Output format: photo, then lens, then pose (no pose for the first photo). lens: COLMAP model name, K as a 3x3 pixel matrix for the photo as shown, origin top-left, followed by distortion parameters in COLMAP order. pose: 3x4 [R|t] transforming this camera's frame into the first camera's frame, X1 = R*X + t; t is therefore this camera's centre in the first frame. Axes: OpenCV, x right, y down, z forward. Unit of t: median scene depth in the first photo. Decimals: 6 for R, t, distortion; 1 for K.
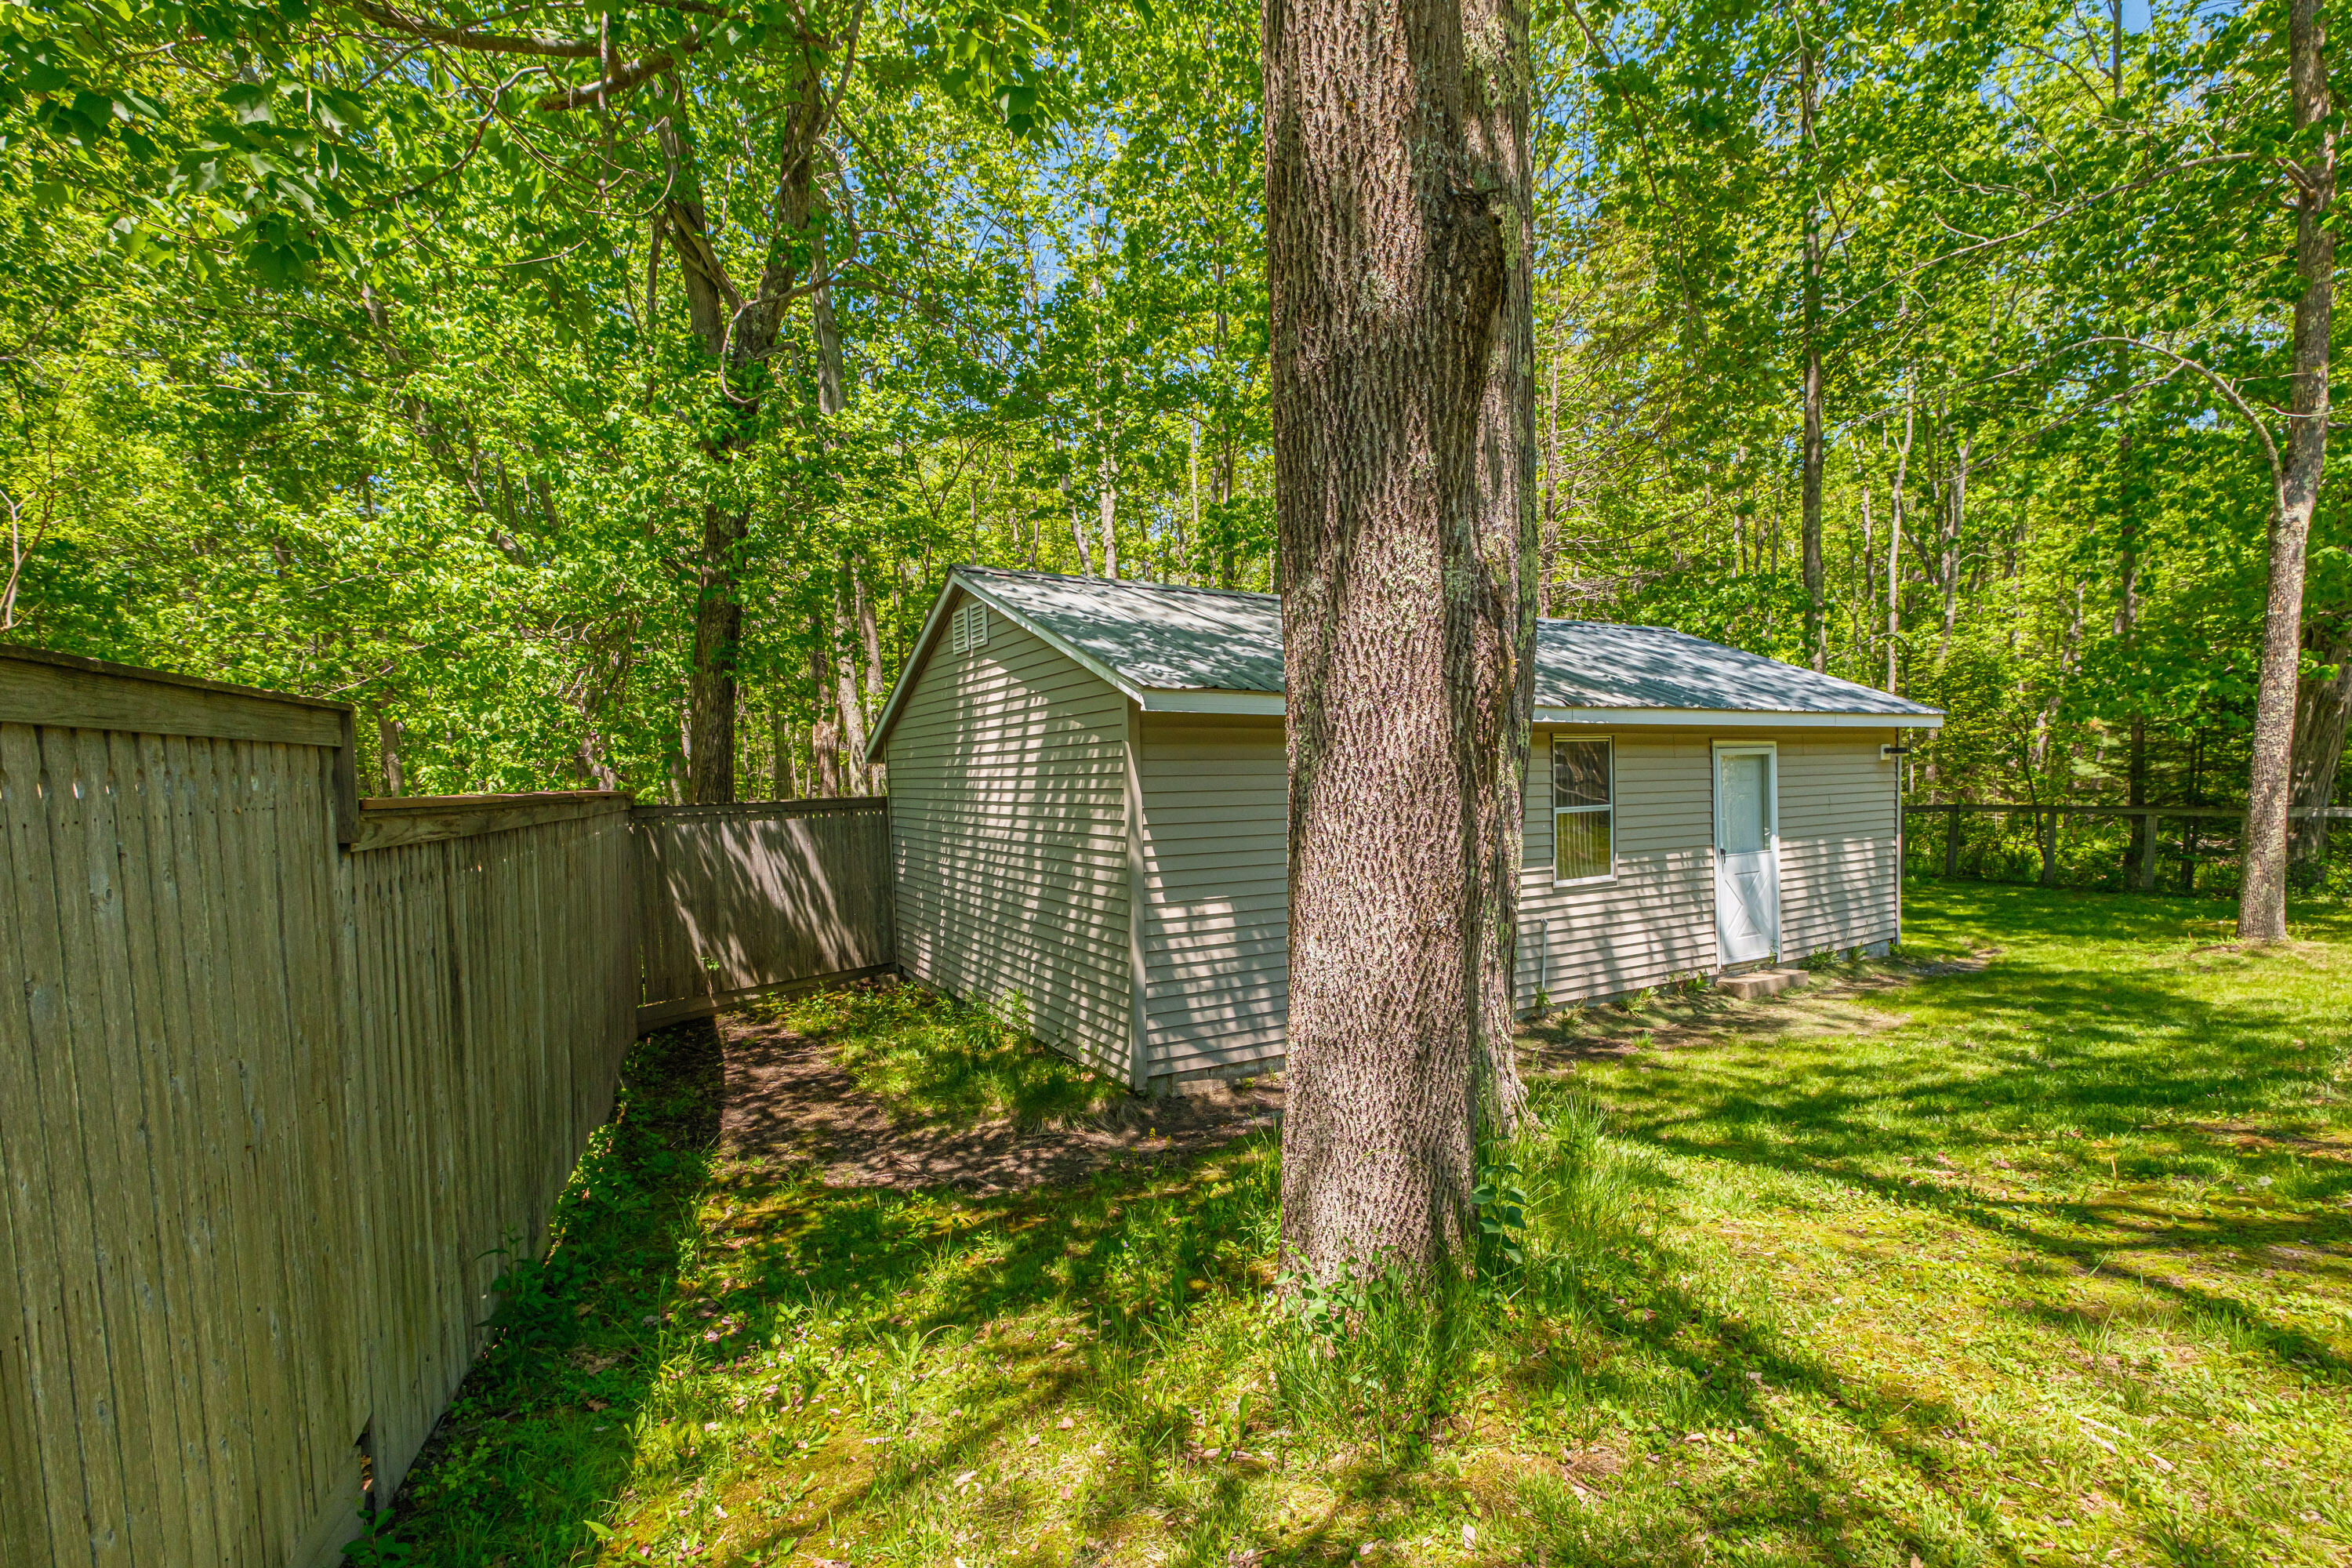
lens RADIAL K [[1006.1, 0, 1176.0], [0, 1006.1, 784.0], [0, 0, 1]] dist [-0.006816, -0.000327]
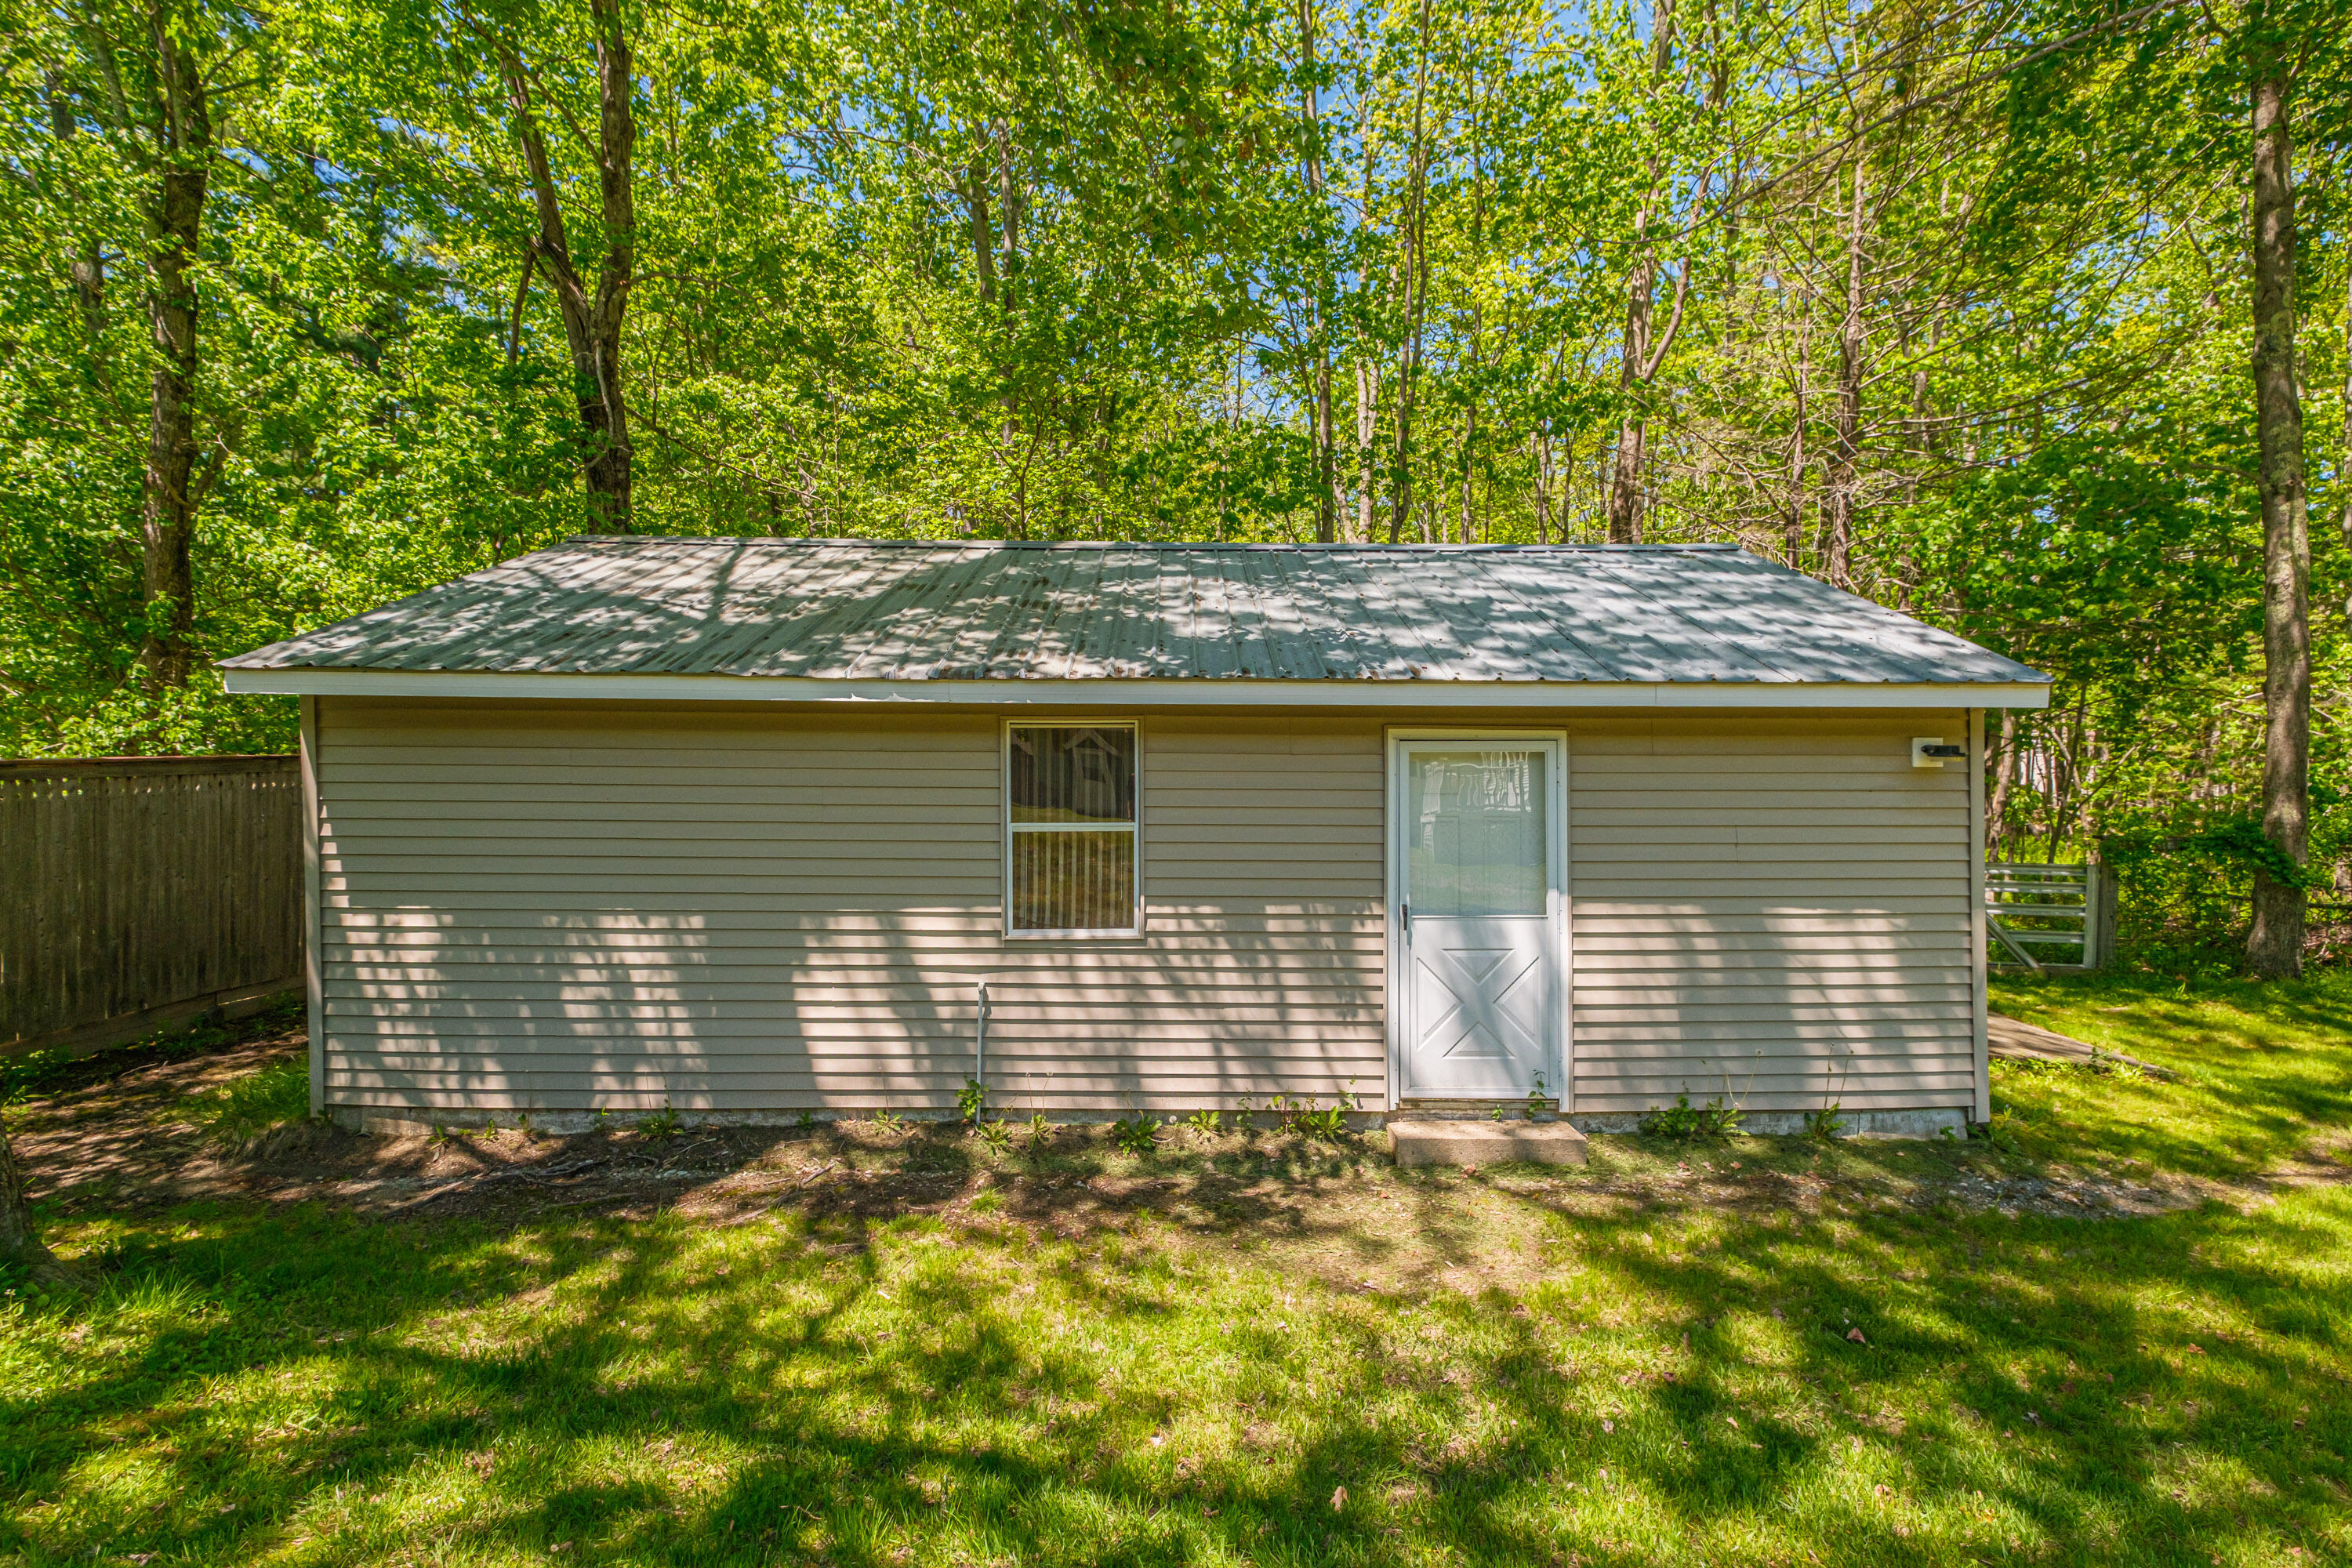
lens RADIAL K [[968.3, 0, 1176.0], [0, 968.3, 731.4], [0, 0, 1]] dist [0.013124, -0.000053]
pose [[0.869912, 0.006199, -0.493168, 0.999516], [-0.025509, 0.999148, -0.032438, -0.025987], [0.492546, 0.040799, 0.869329, 0.582731]]
